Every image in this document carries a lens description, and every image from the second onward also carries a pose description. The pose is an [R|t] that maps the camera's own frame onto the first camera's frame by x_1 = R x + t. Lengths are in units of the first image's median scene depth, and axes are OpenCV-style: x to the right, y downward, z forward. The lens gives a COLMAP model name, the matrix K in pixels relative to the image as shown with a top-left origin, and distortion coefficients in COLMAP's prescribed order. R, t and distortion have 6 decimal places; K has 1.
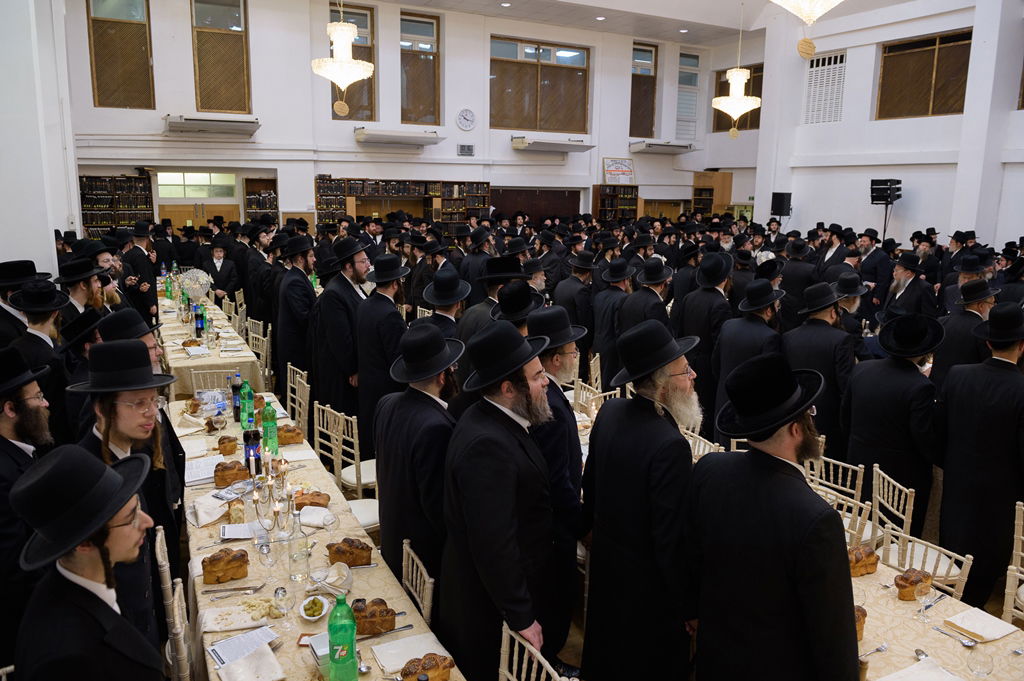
lens RADIAL K [[771.9, 0, 512.0], [0, 771.9, 340.5], [0, 0, 1]] dist [-0.012343, -0.004521]
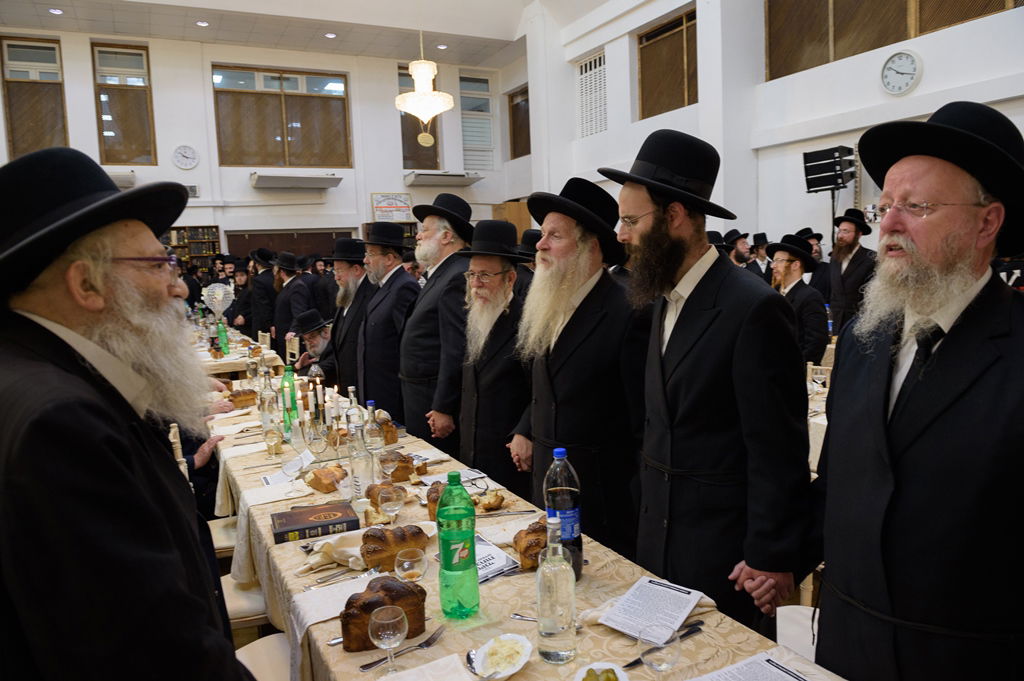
lens RADIAL K [[697.7, 0, 512.0], [0, 697.7, 340.5], [0, 0, 1]] dist [-0.025133, -0.003430]
pose [[0.997982, -0.058240, -0.025307, 0.309947], [0.056051, 0.995221, -0.079962, 0.006402], [0.029843, 0.078382, 0.996477, 0.228793]]
